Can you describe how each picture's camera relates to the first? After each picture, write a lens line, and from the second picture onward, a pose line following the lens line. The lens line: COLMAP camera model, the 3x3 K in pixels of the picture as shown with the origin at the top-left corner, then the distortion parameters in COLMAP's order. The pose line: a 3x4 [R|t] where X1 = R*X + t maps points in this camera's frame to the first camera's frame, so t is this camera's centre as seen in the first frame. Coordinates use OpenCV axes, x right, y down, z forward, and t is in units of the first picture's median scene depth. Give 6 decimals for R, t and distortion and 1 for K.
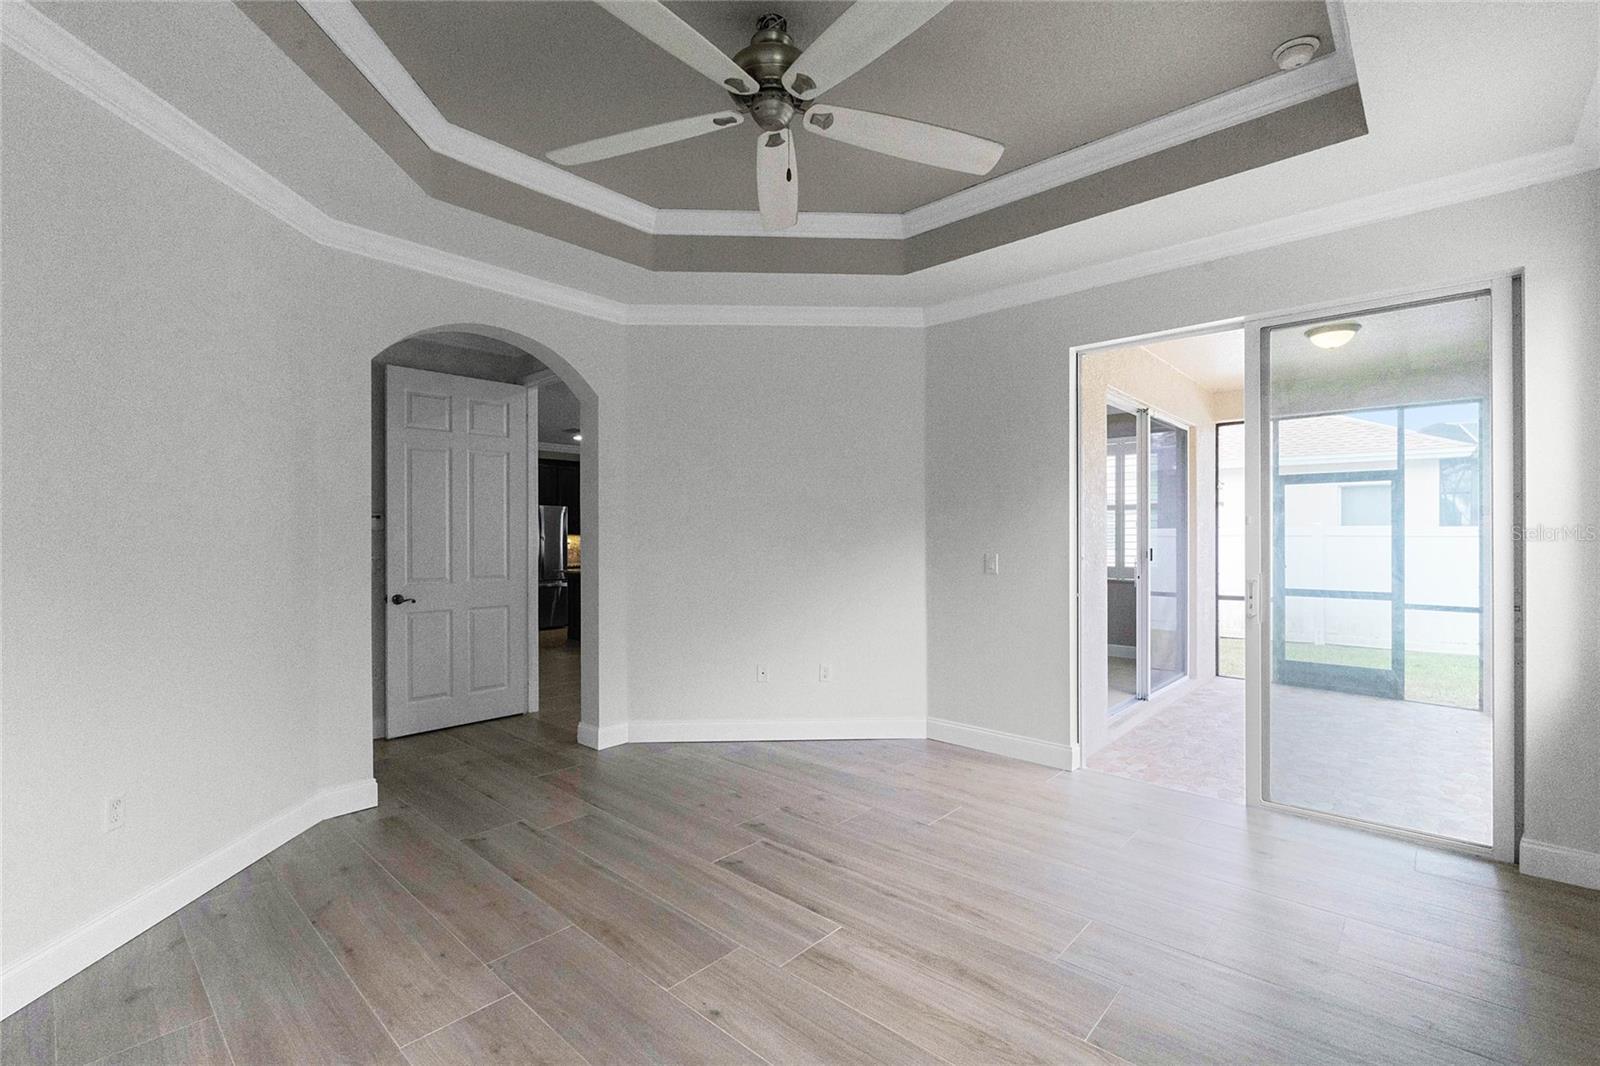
lens RADIAL K [[713.4, 0, 804.1], [0, 713.4, 522.3], [0, 0, 1]] dist [-0.000104, -0.000309]
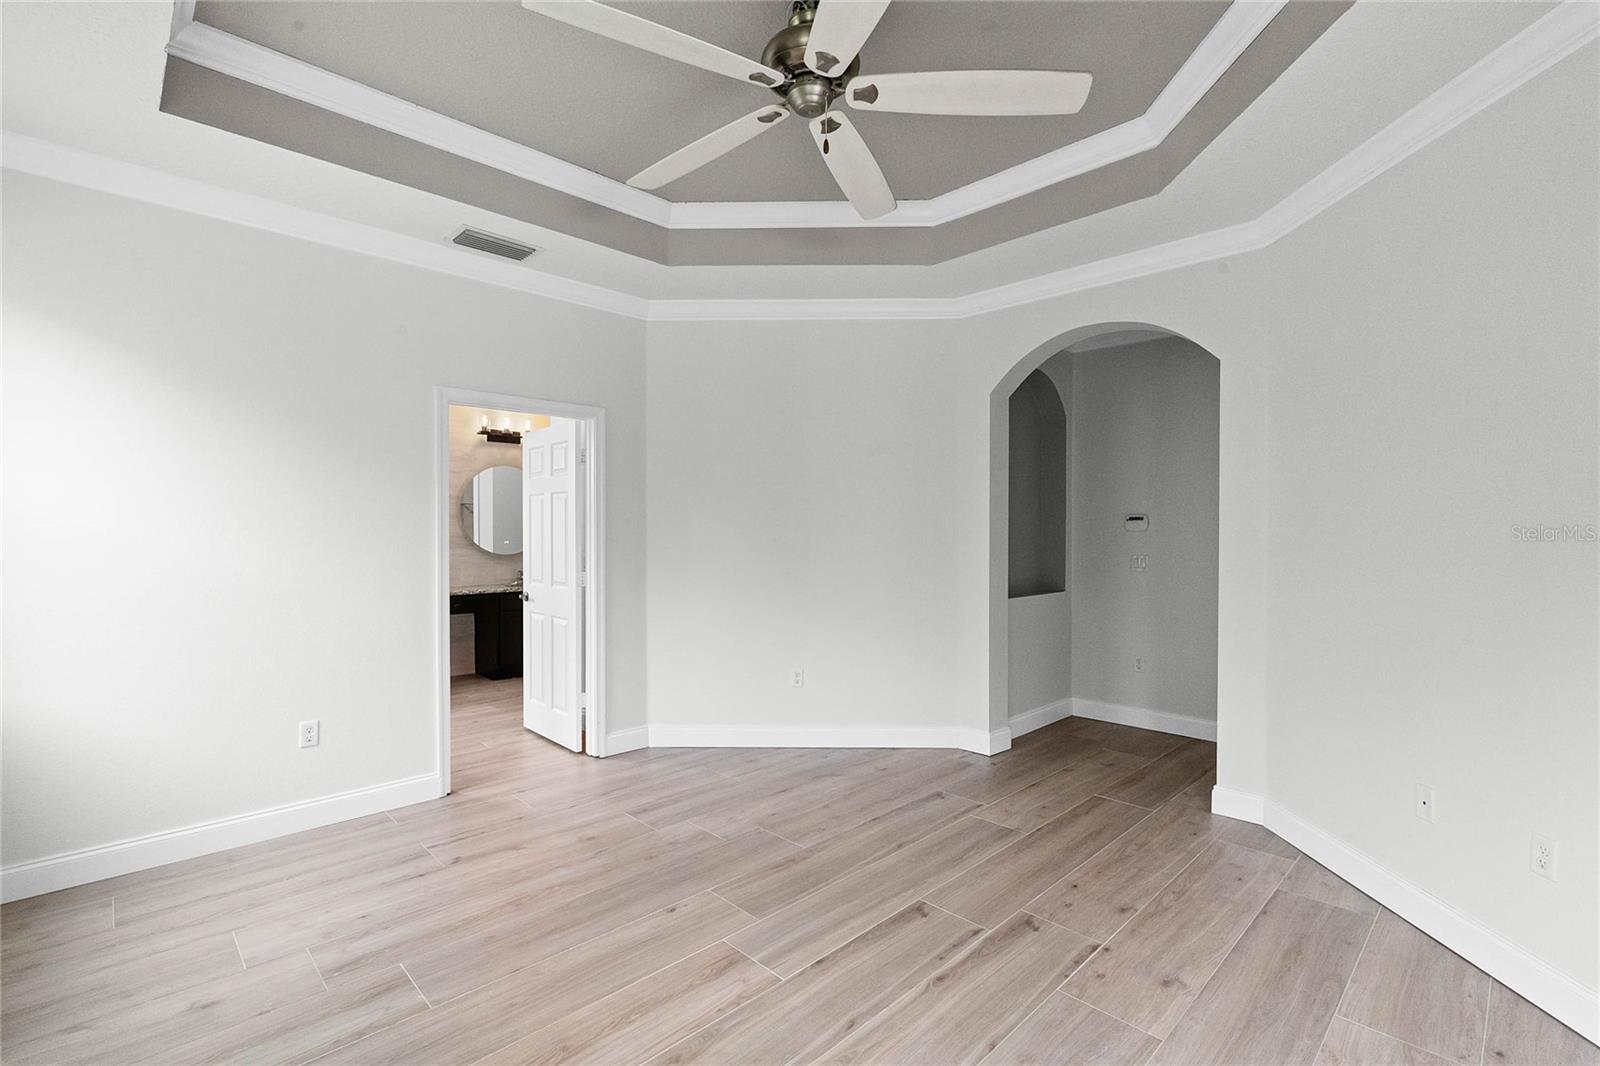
lens RADIAL K [[719.2, 0, 800.0], [0, 719.2, 533.0], [0, 0, 1]] dist [-0.000430, 0.000139]
pose [[-0.058863, 0.007525, -0.998238, 0.836881], [0.015834, 0.999853, 0.006604, -0.003234], [0.998141, -0.015417, -0.058973, 0.947918]]
